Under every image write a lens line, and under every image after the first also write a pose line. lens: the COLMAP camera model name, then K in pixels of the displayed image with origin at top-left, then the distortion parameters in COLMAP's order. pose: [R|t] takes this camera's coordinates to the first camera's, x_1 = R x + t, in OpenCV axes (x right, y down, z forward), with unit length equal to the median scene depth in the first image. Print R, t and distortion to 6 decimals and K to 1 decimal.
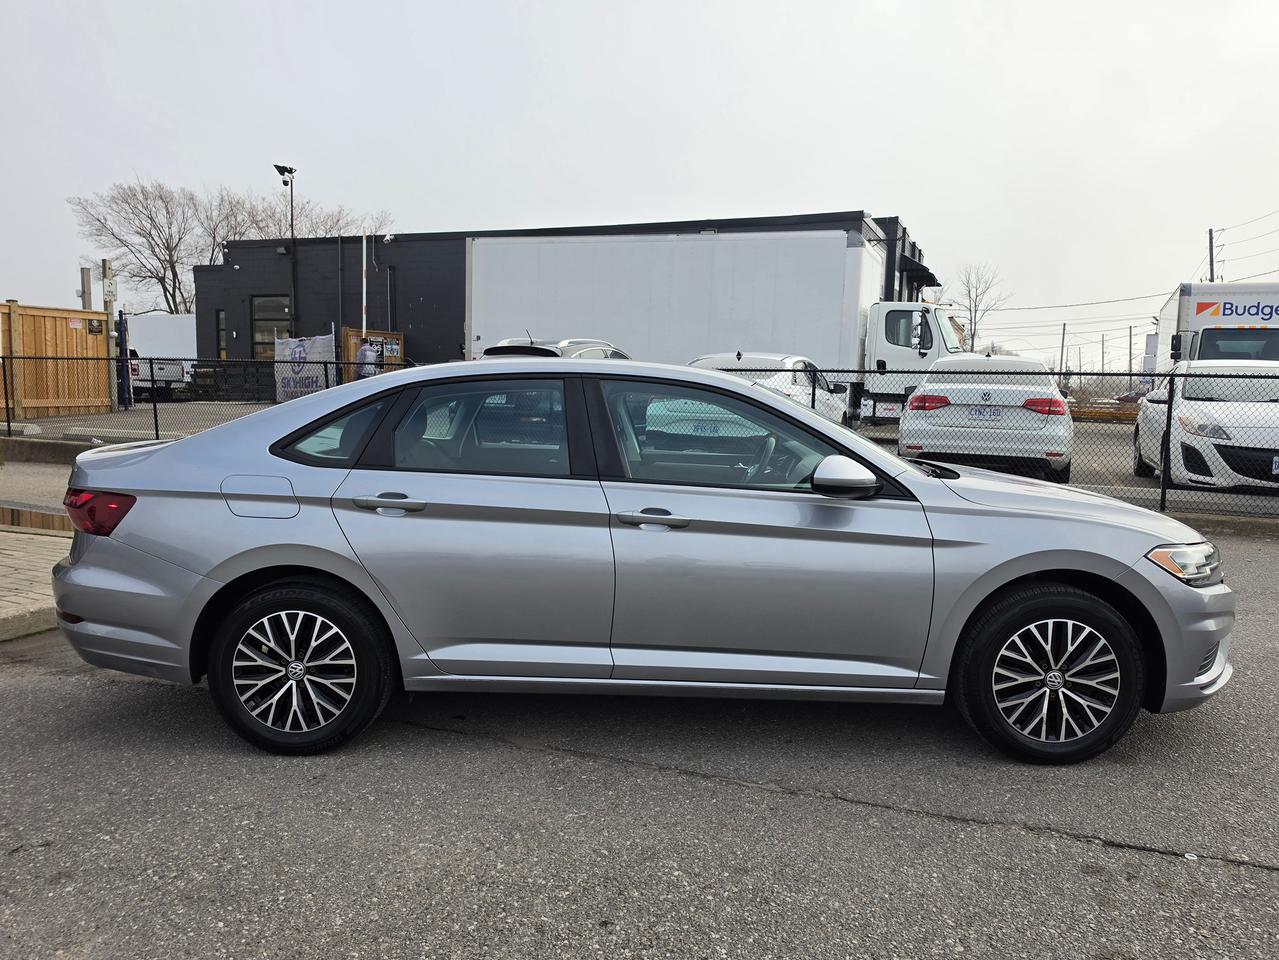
lens RADIAL K [[889.0, 0, 654.3], [0, 889.0, 476.3], [0, 0, 1]] dist [0.076365, -0.113221]
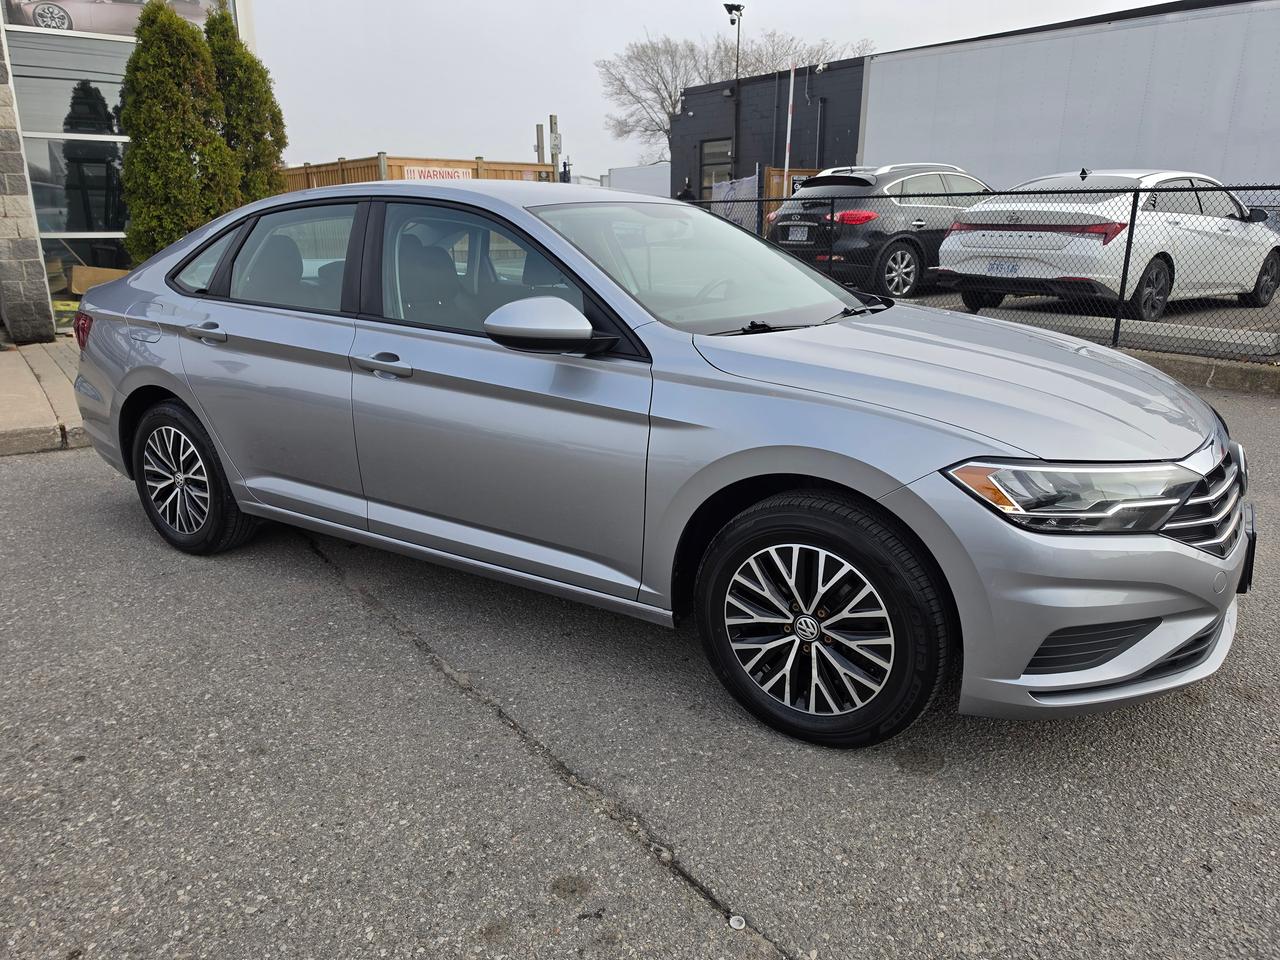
lens RADIAL K [[867.4, 0, 642.9], [0, 867.4, 464.4], [0, 0, 1]] dist [0.076066, -0.090798]
pose [[0.859544, 0.117587, -0.497350, 0.648601], [-0.034065, 0.984189, 0.173816, -0.013943], [0.509925, -0.132460, 0.849960, 0.365769]]
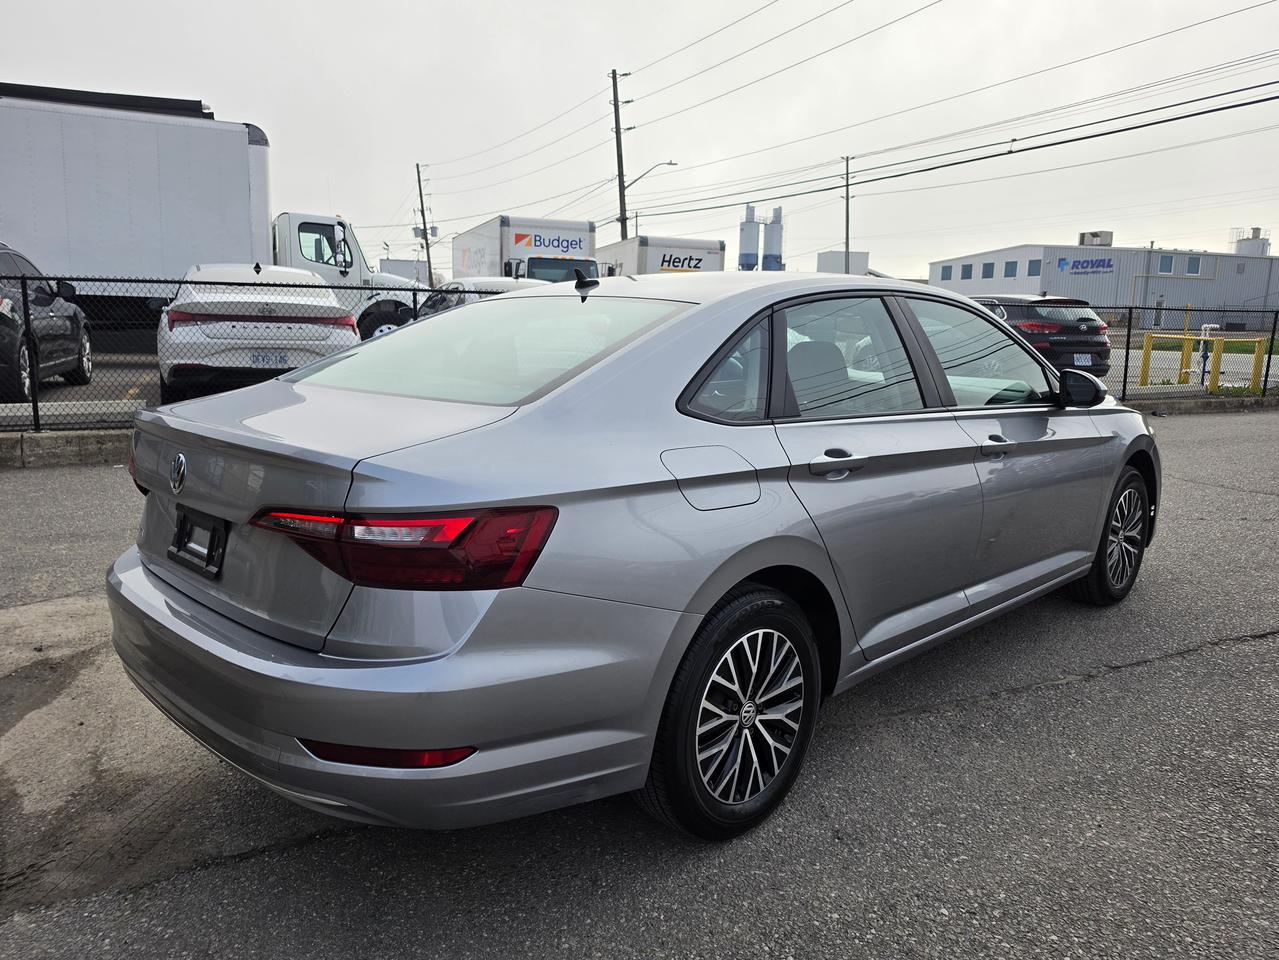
lens RADIAL K [[889.0, 0, 654.3], [0, 889.0, 476.3], [0, 0, 1]] dist [0.076365, -0.113221]
pose [[0.707314, -0.131034, 0.694649, -0.917657], [0.070602, 0.990851, 0.115018, -0.057088], [-0.703365, -0.032310, 0.710094, 0.555506]]
